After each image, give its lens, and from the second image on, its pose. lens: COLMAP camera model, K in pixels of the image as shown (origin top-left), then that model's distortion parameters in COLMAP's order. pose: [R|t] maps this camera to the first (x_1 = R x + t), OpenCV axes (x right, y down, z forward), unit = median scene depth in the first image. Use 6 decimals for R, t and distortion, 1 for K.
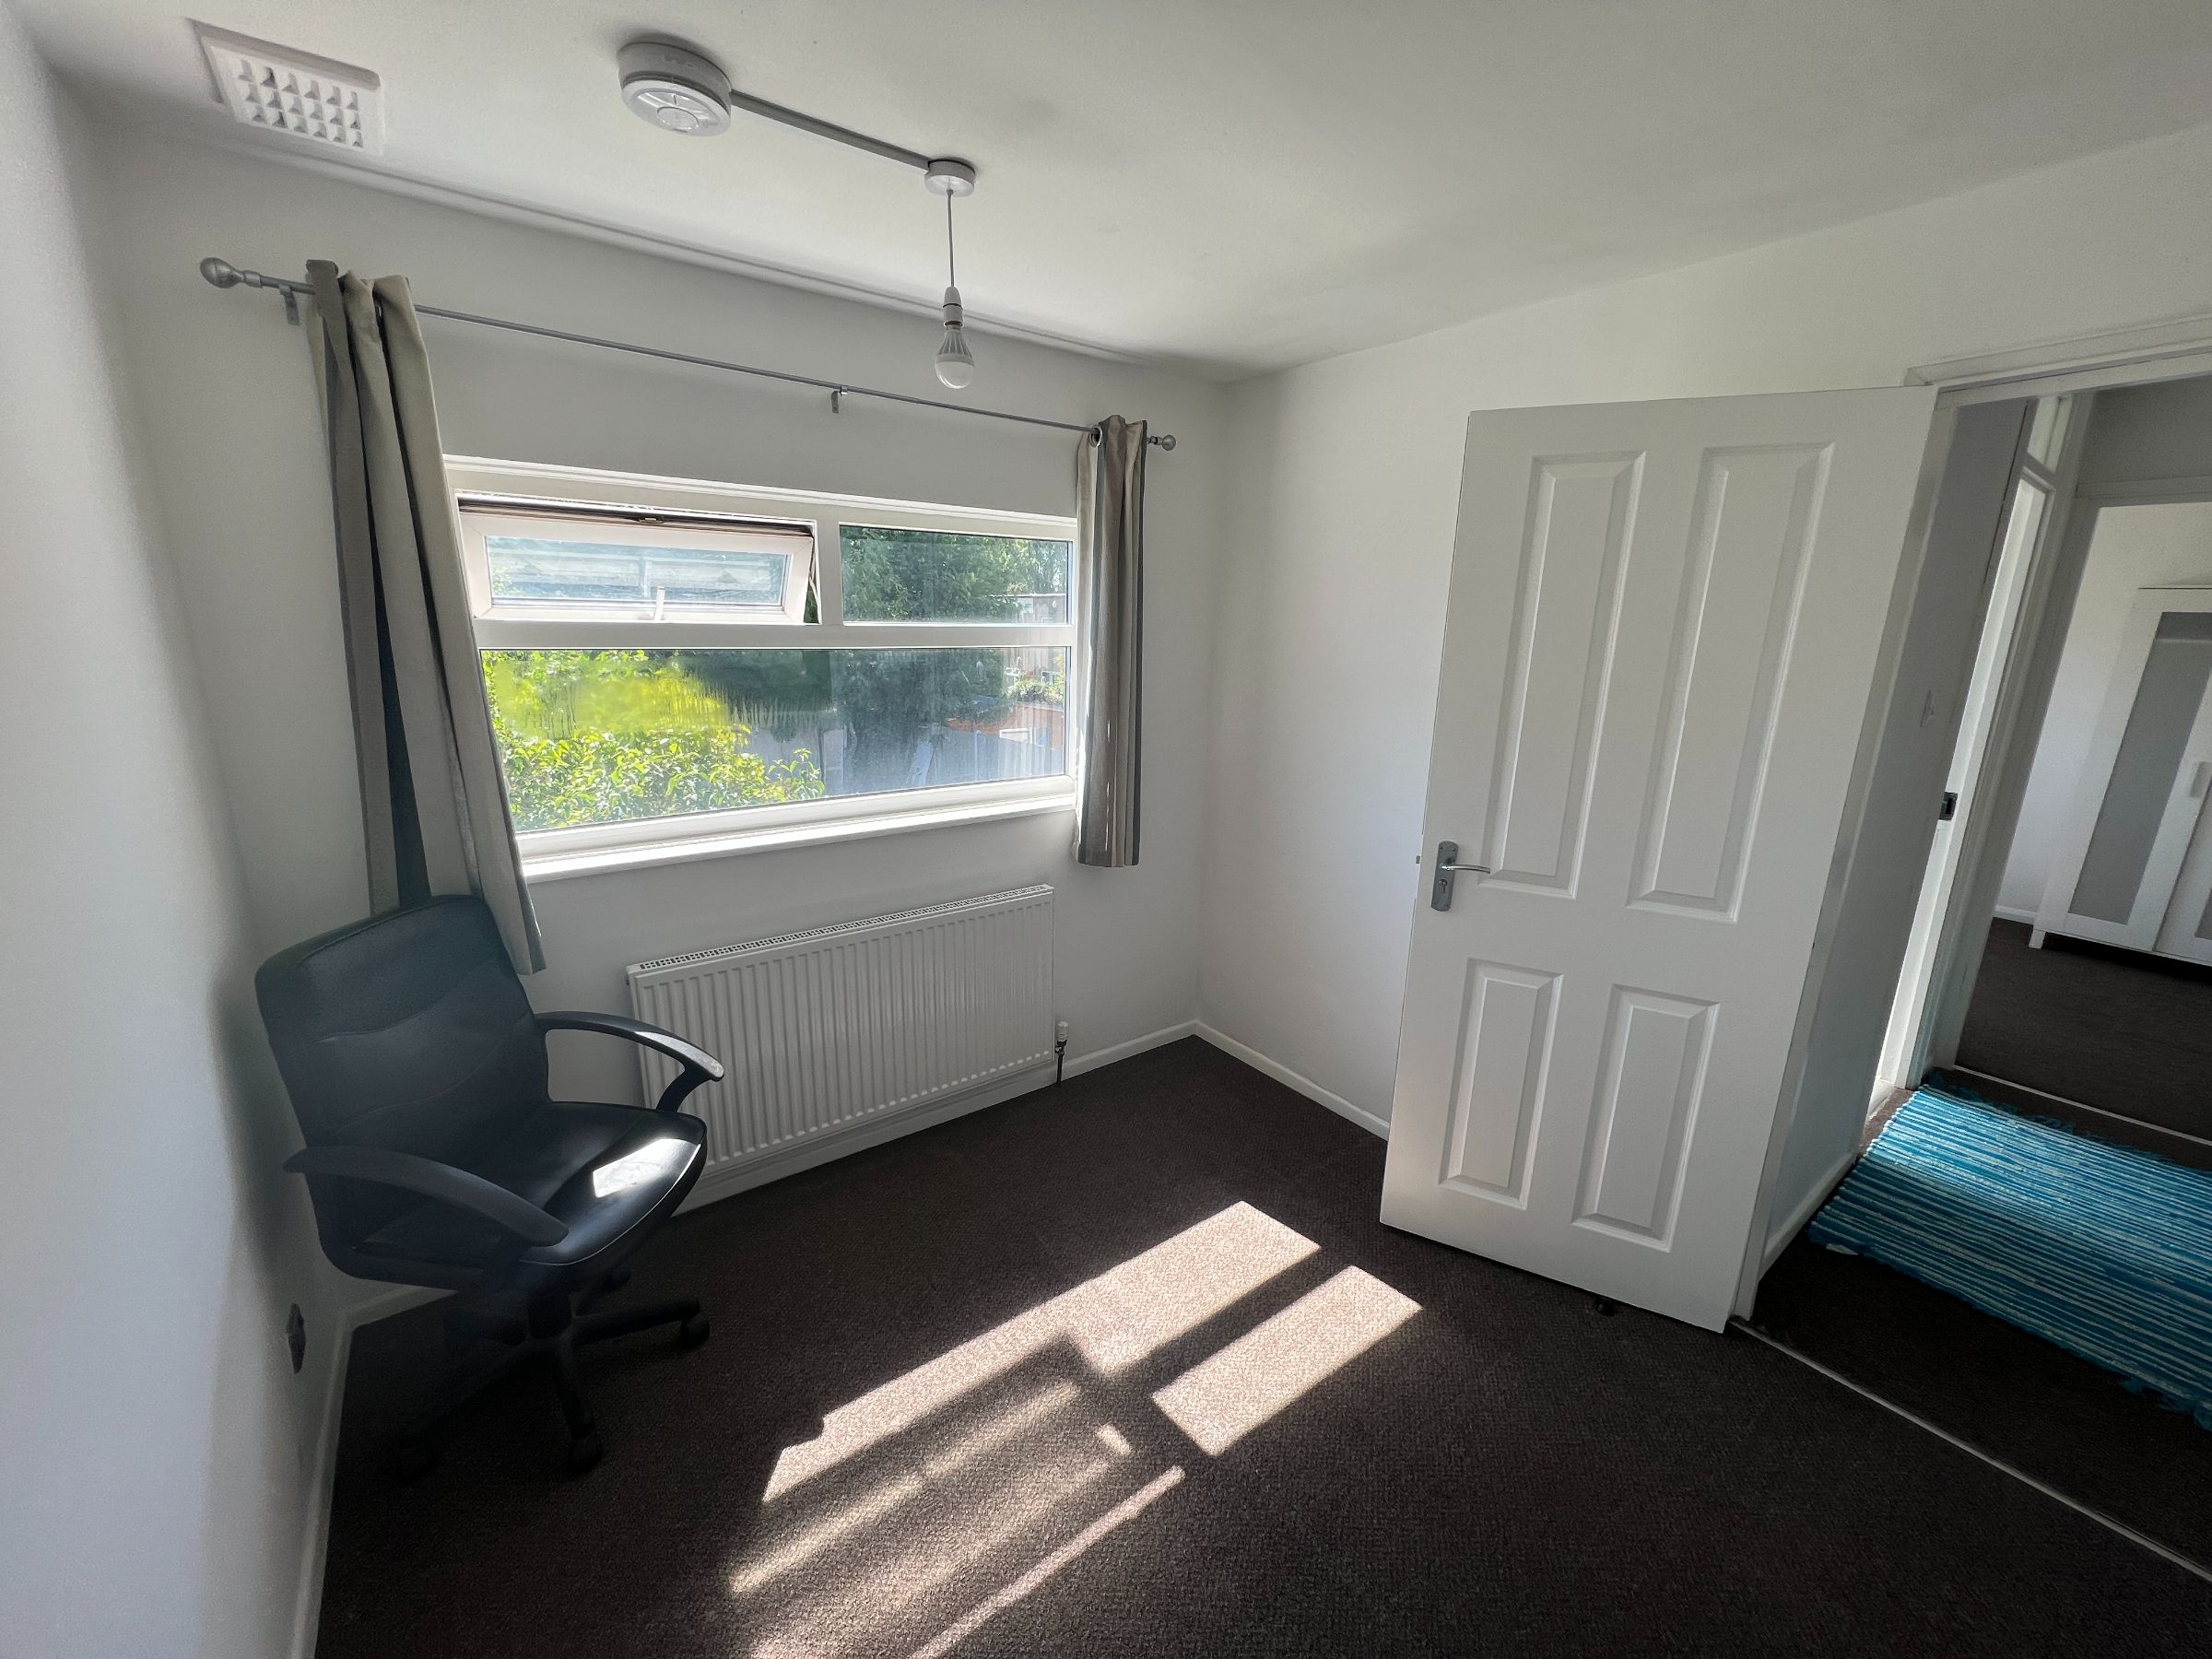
lens RADIAL K [[883.9, 0, 1100.9], [0, 883.9, 832.8], [0, 0, 1]] dist [-0.001385, 0.000849]
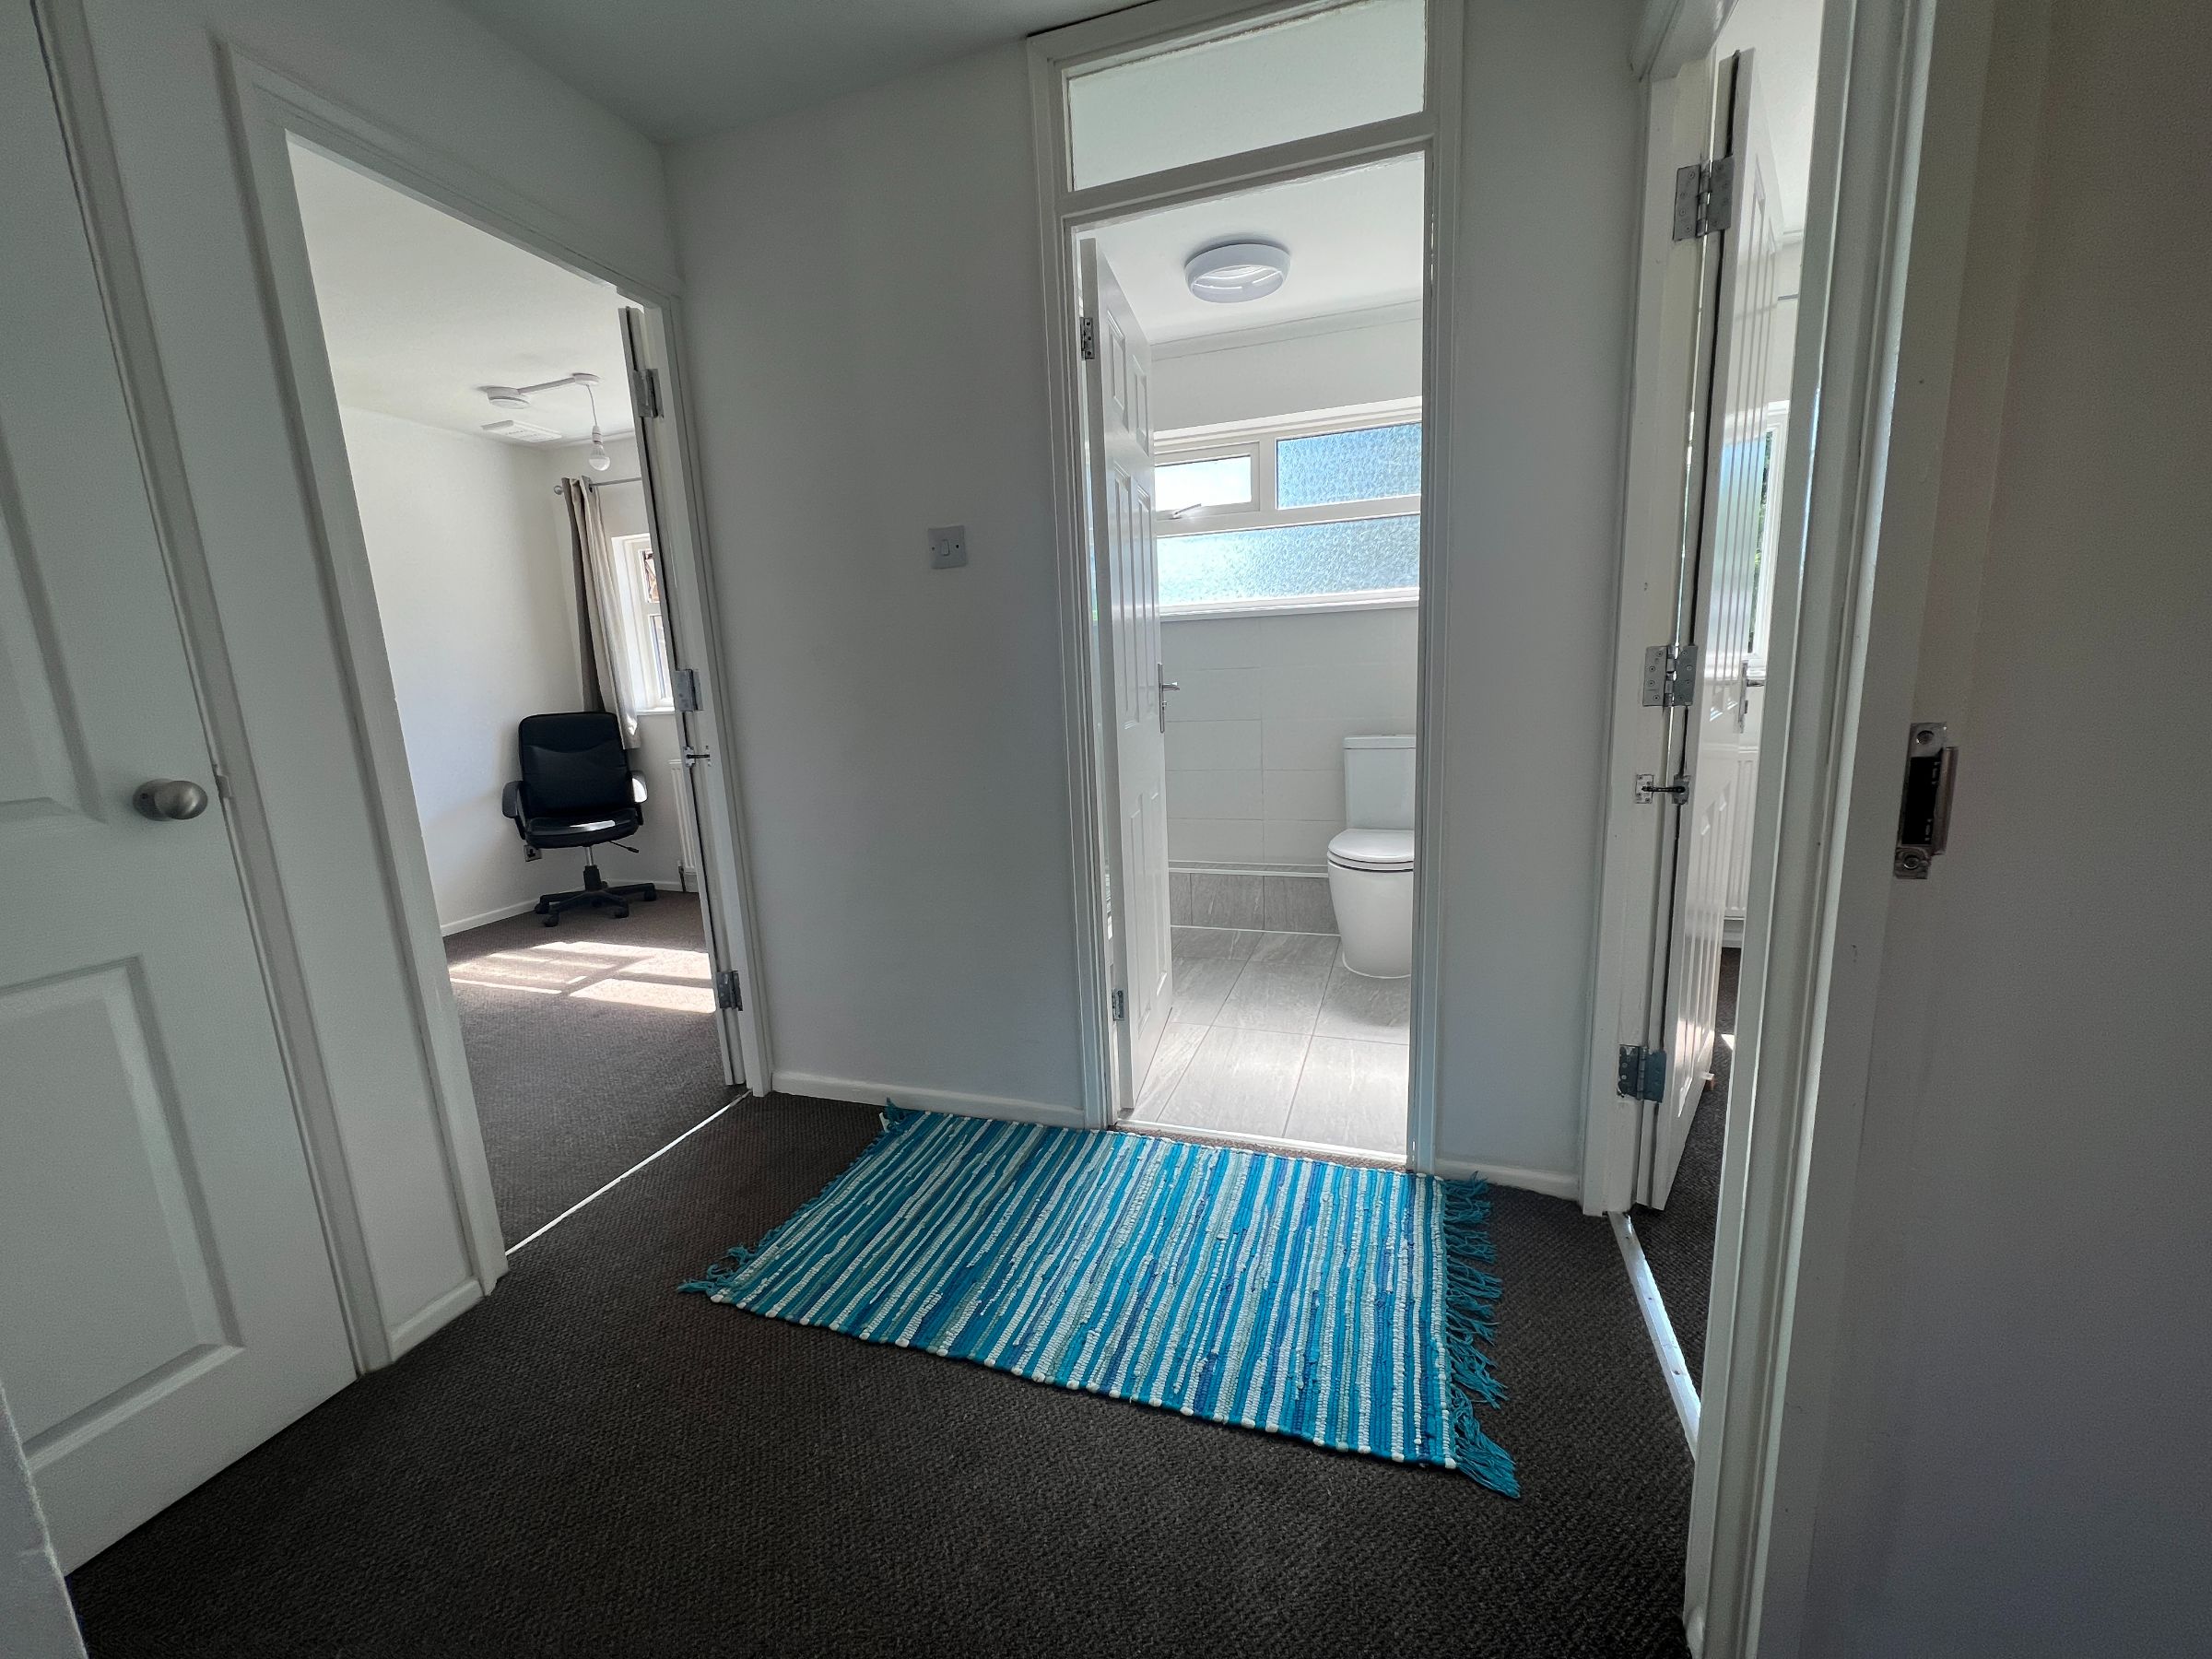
lens RADIAL K [[883.9, 0, 1106.7], [0, 883.9, 821.1], [0, 0, 1]] dist [-0.001385, 0.000849]
pose [[0.555784, 0.104065, -0.824788, 2.351362], [-0.140797, 0.989584, 0.029982, 0.113318], [0.819317, 0.099464, 0.564647, 0.847206]]
